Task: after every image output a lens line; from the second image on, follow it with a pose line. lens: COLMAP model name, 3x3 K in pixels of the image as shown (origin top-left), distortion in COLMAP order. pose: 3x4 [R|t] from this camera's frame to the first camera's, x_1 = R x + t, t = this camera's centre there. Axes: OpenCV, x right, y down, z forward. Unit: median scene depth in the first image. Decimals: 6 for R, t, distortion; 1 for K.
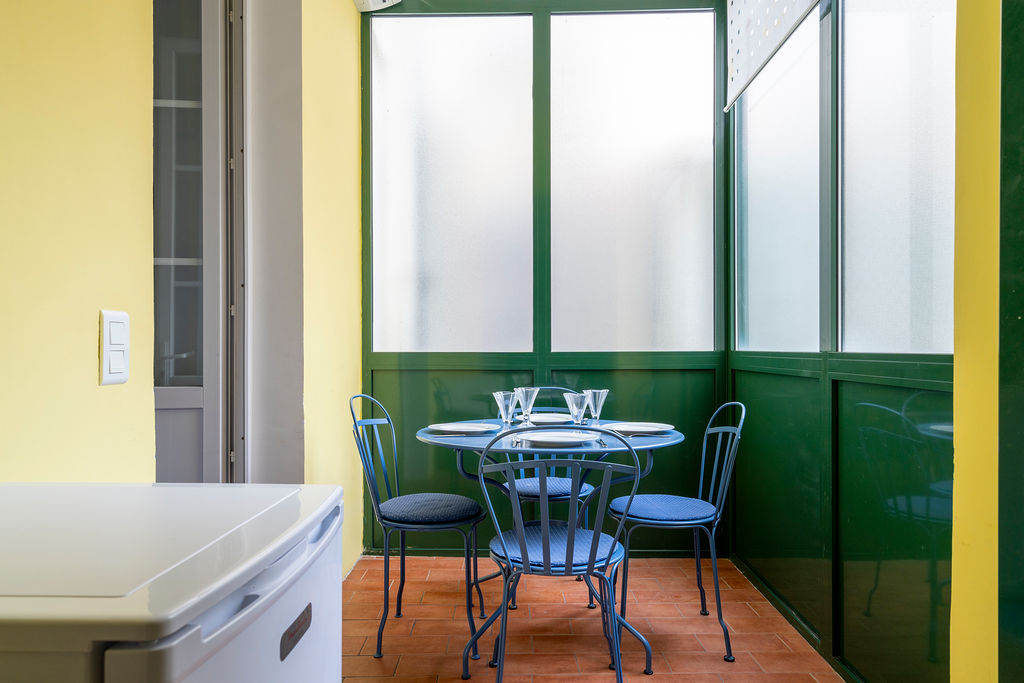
lens RADIAL K [[637.6, 0, 512.0], [0, 637.6, 341.5], [0, 0, 1]] dist [0.003336, -0.000199]
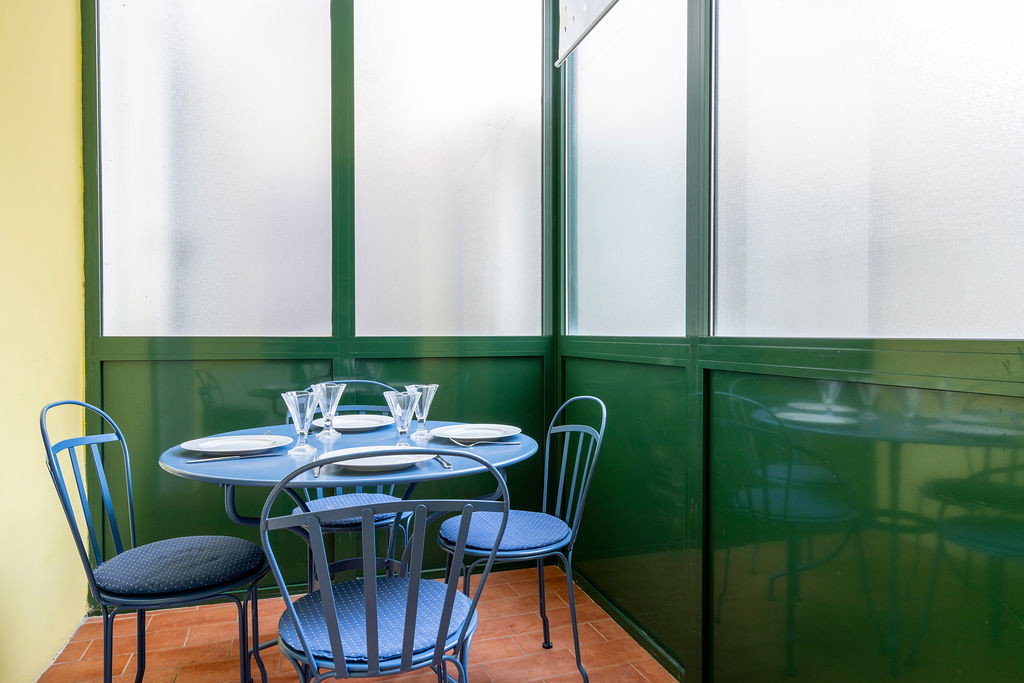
lens RADIAL K [[637.6, 0, 512.0], [0, 637.6, 341.5], [0, 0, 1]] dist [0.003336, -0.000199]
pose [[0.947349, -0.001029, 0.320202, -0.012701], [-0.006087, 0.999756, 0.021219, 0.005497], [-0.320146, -0.022051, 0.947112, 0.223211]]
